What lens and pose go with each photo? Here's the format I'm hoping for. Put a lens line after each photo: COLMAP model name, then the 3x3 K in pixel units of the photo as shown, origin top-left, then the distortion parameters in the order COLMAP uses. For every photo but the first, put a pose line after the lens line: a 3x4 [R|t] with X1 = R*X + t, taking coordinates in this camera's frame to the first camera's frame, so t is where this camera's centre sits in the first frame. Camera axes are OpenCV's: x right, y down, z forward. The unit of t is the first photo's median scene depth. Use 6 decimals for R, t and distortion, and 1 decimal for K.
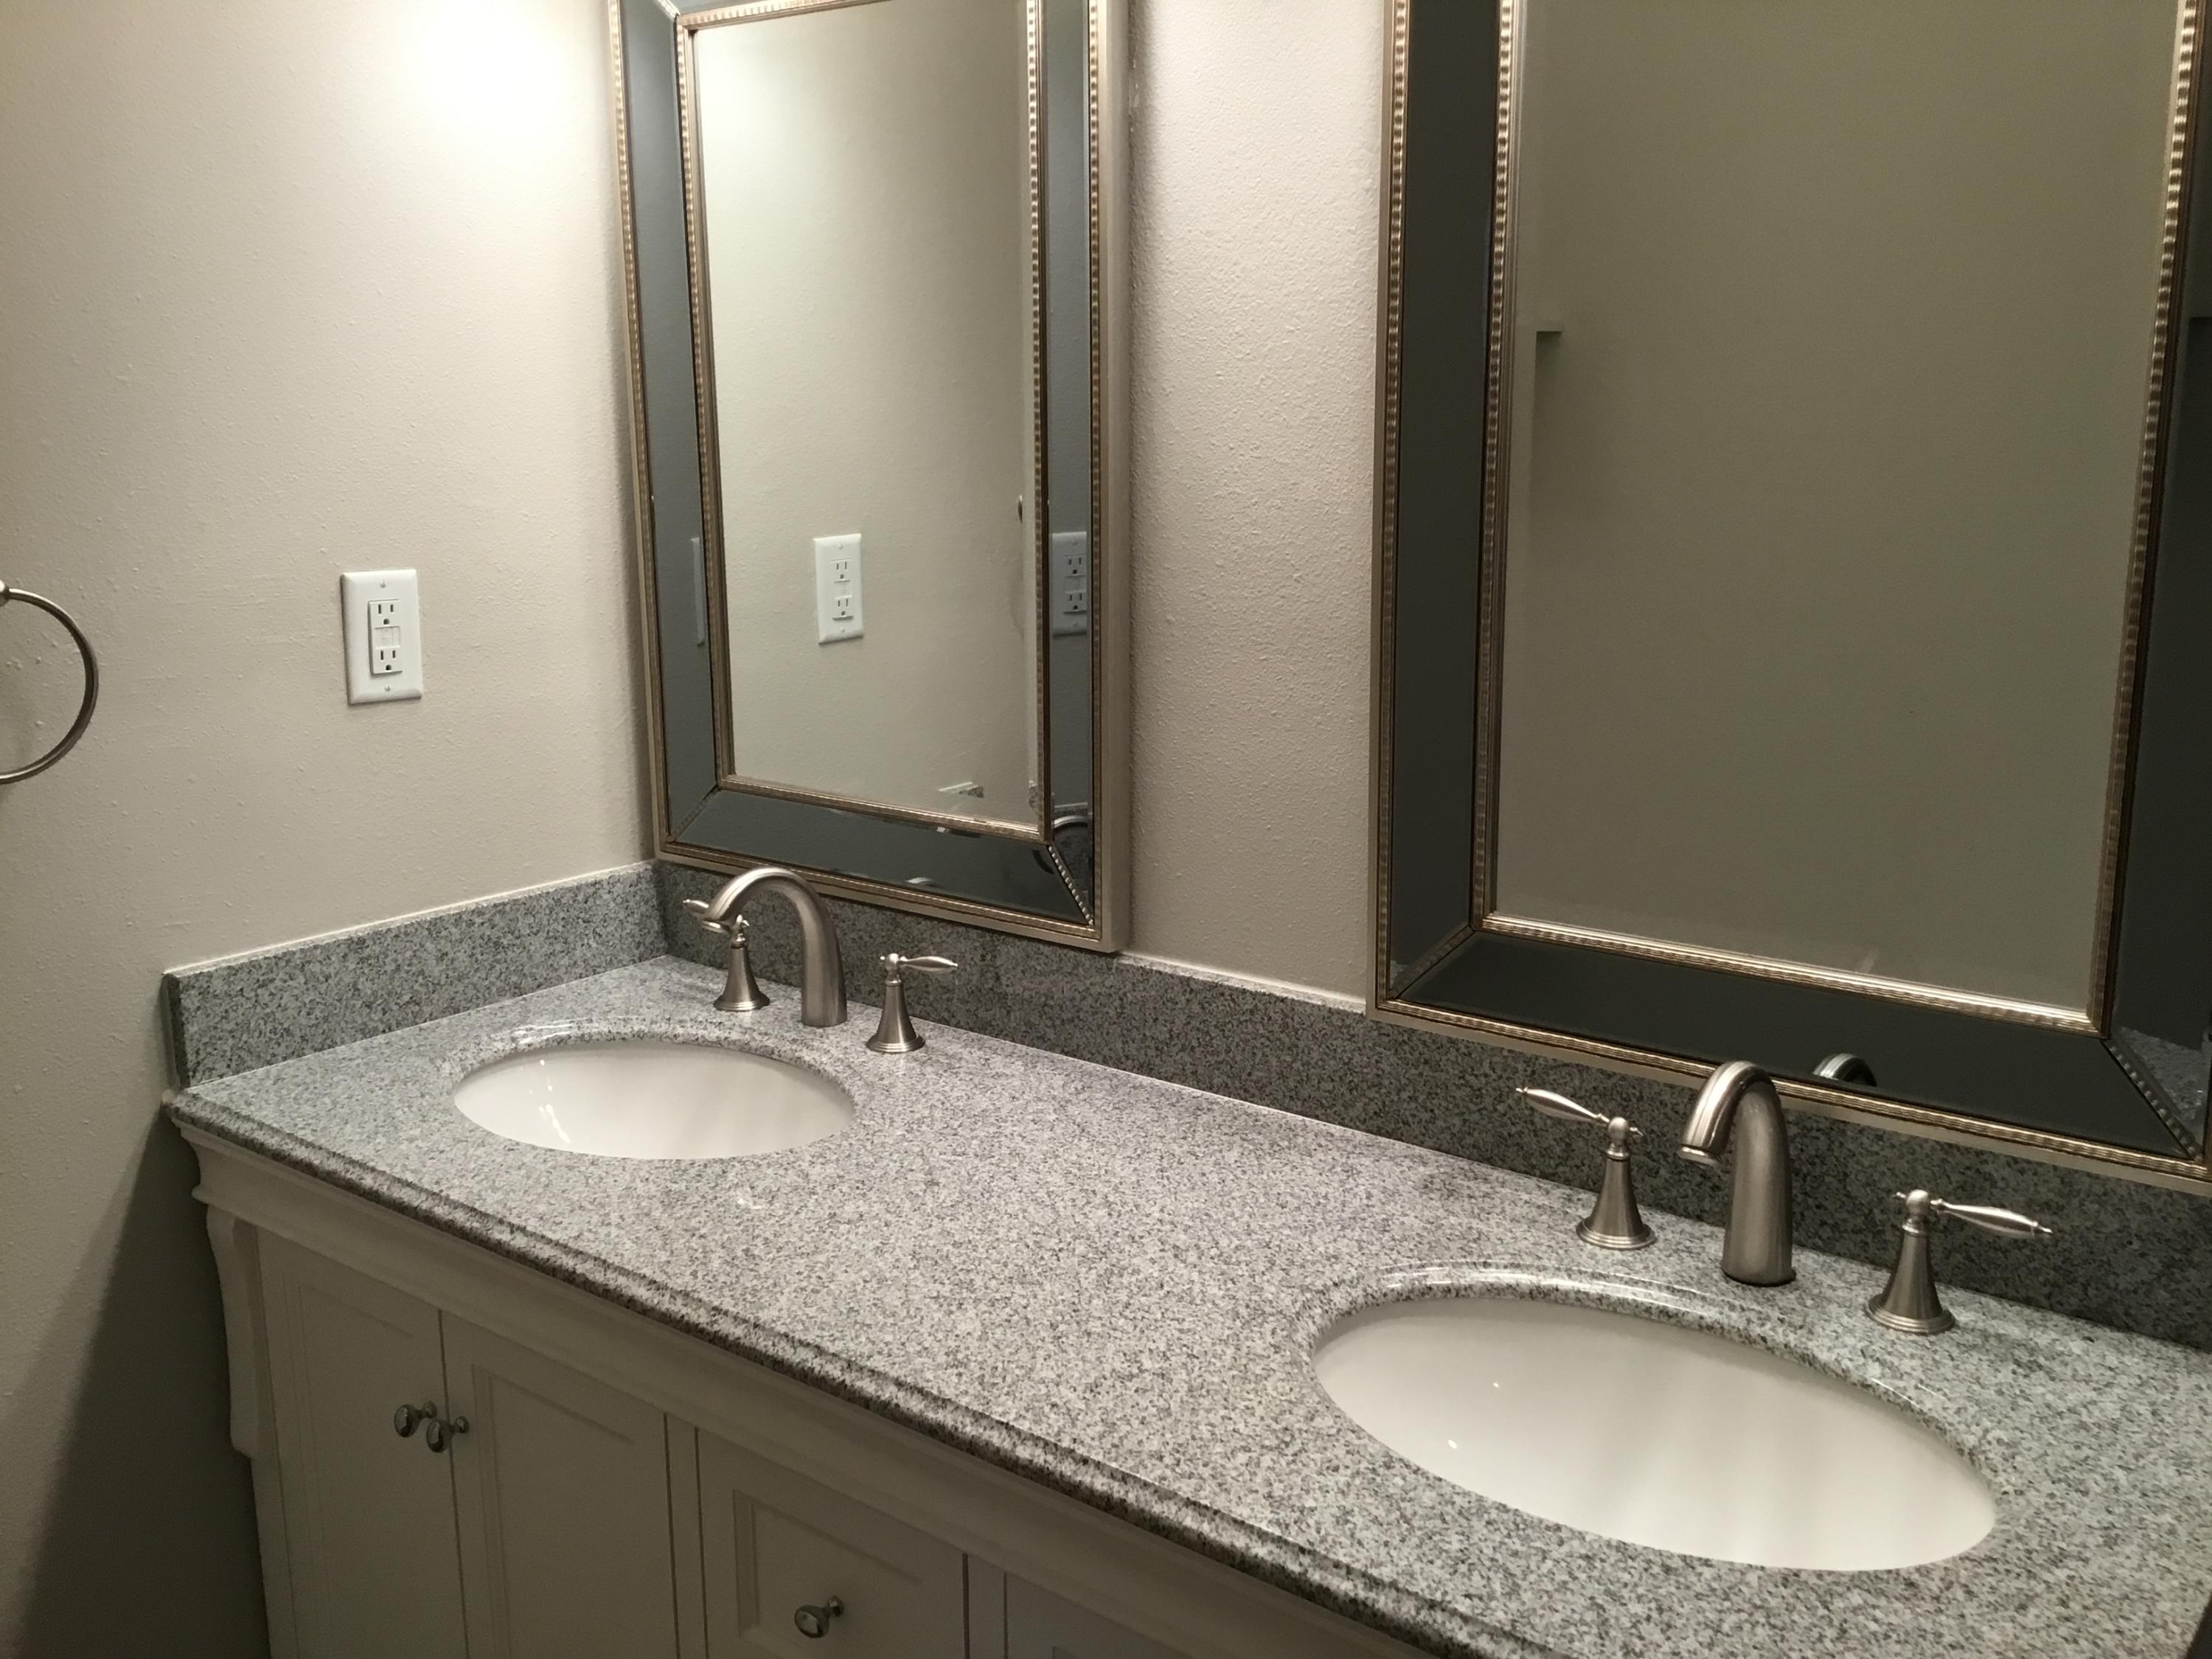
lens RADIAL K [[1978.9, 0, 1120.4], [0, 1978.9, 820.7], [0, 0, 1]] dist [0.101819, -0.173650]
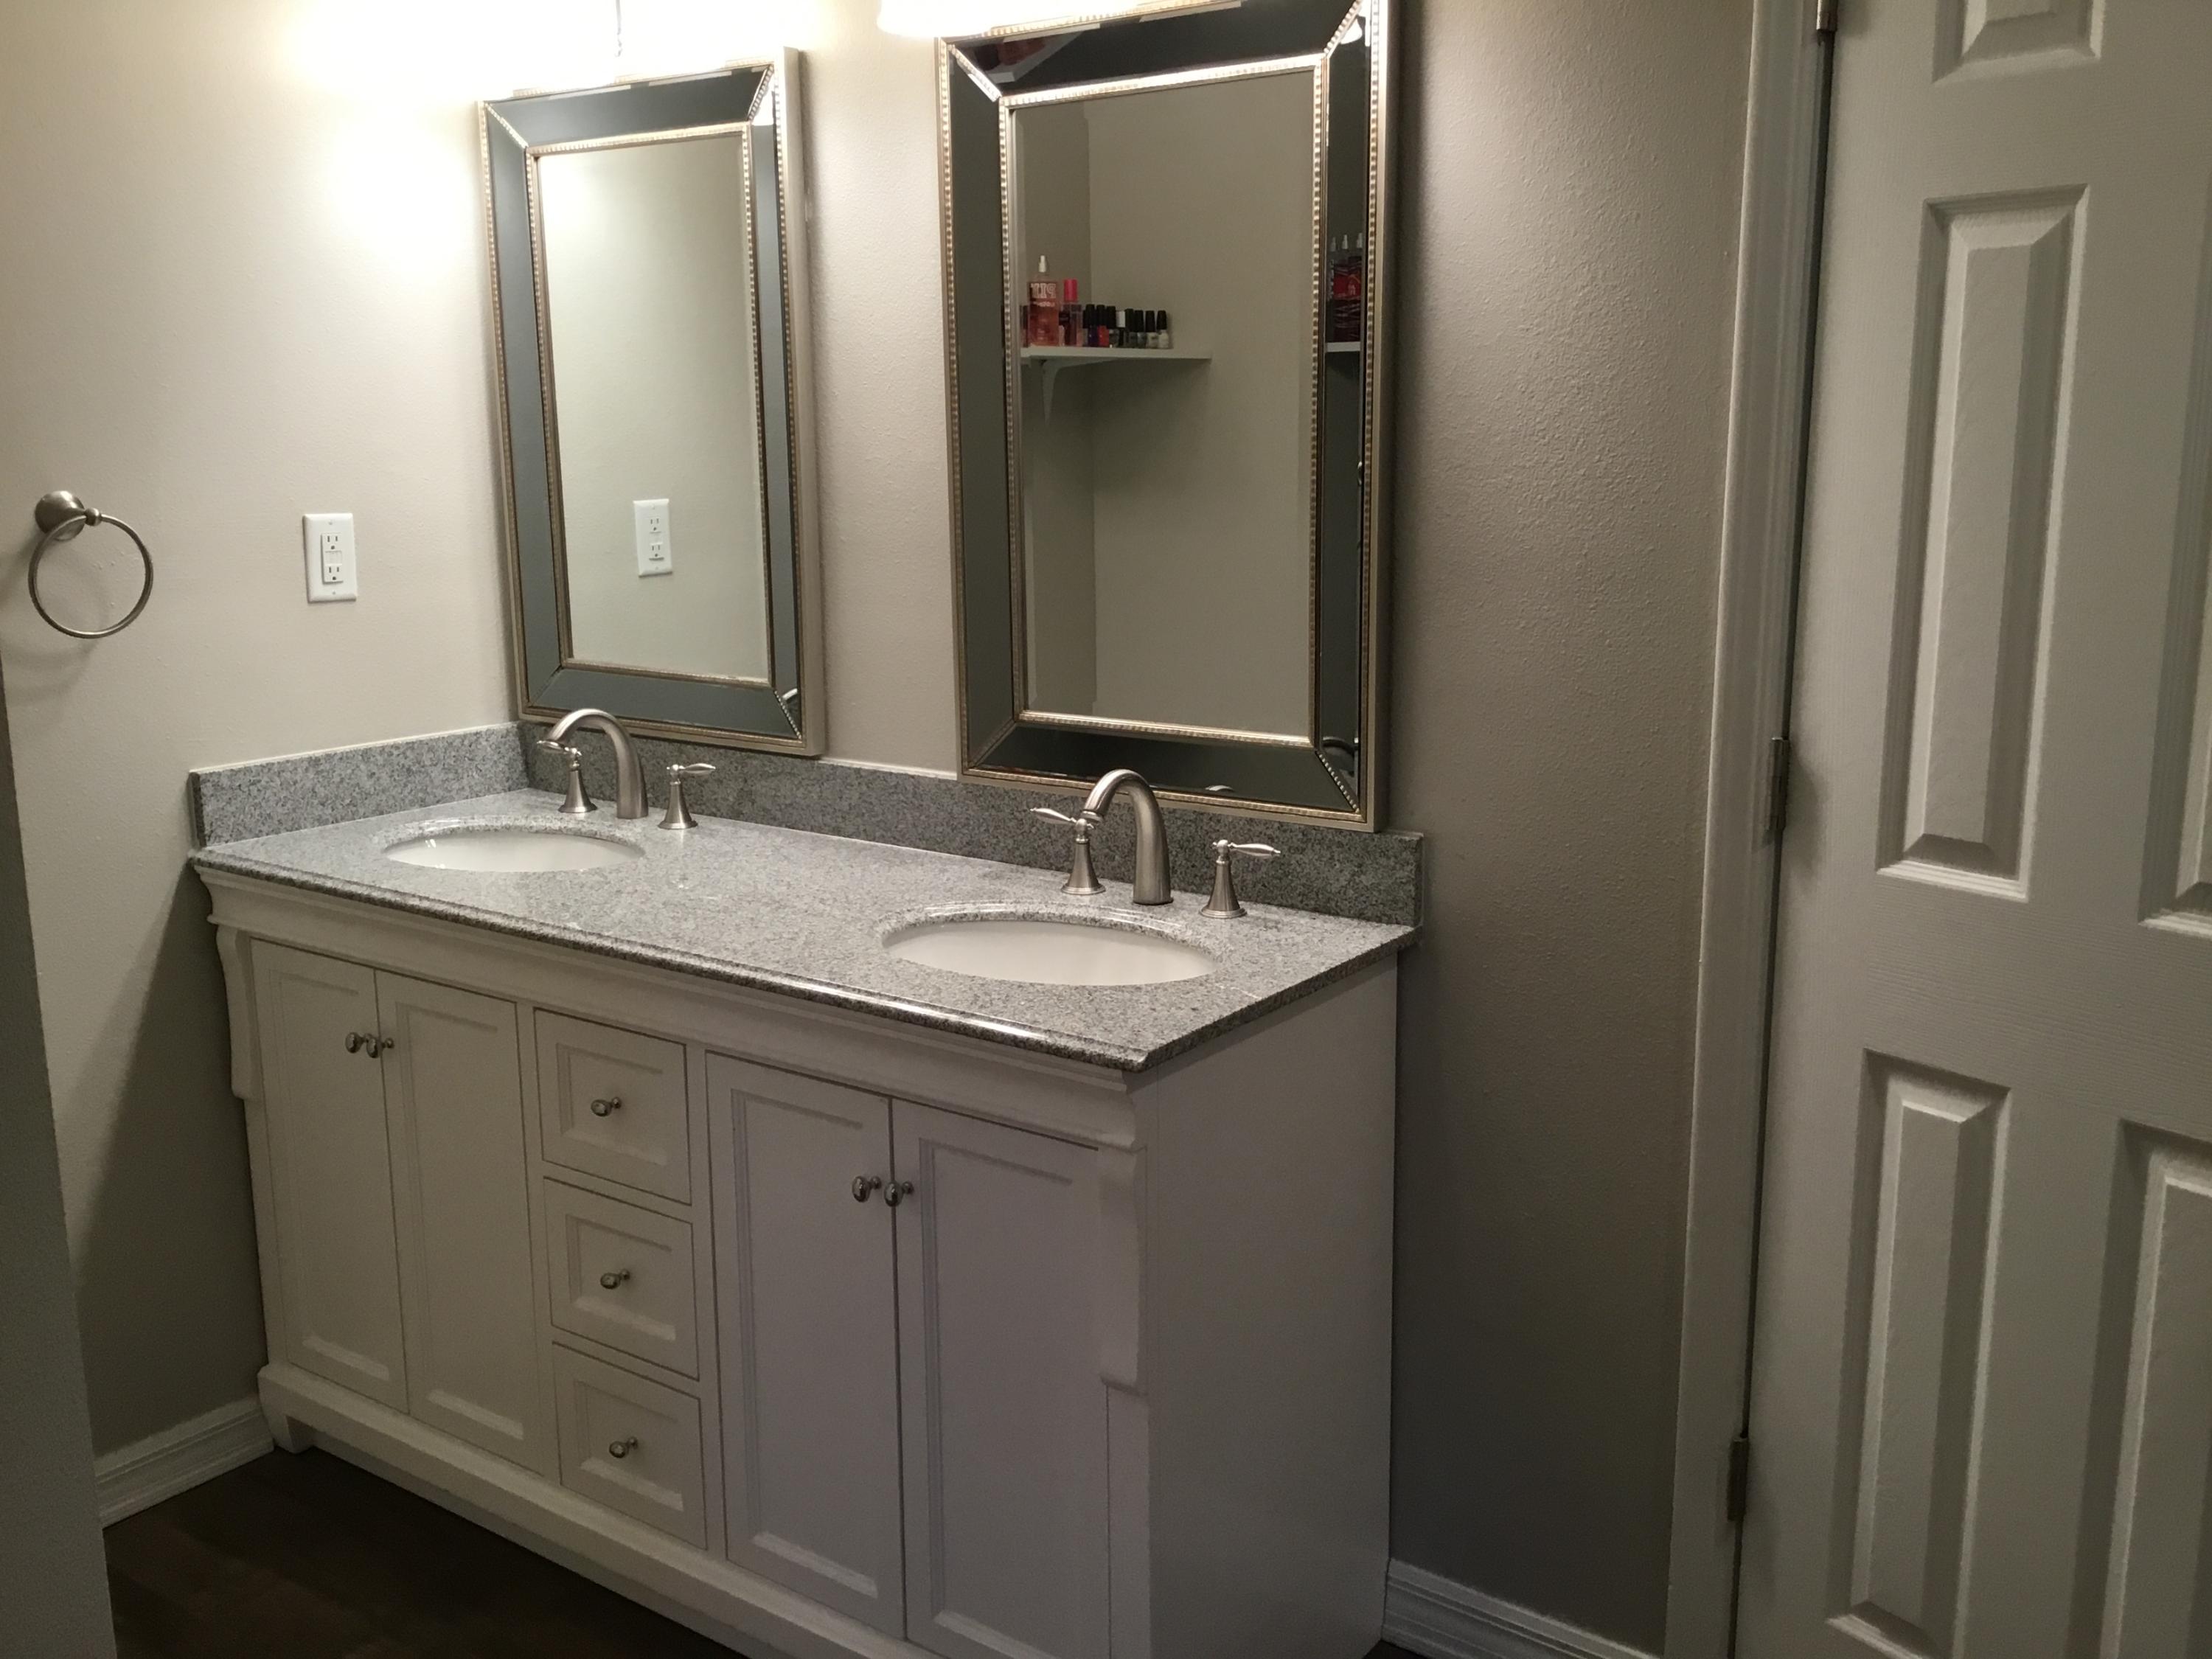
lens RADIAL K [[1979.2, 0, 1109.6], [0, 1979.2, 816.5], [0, 0, 1]] dist [0.127283, -0.229346]
pose [[0.999301, -0.008912, 0.036304, 0.170854], [0.009413, 0.999863, -0.013649, 0.137059], [-0.036177, 0.013981, 0.999248, -0.562805]]
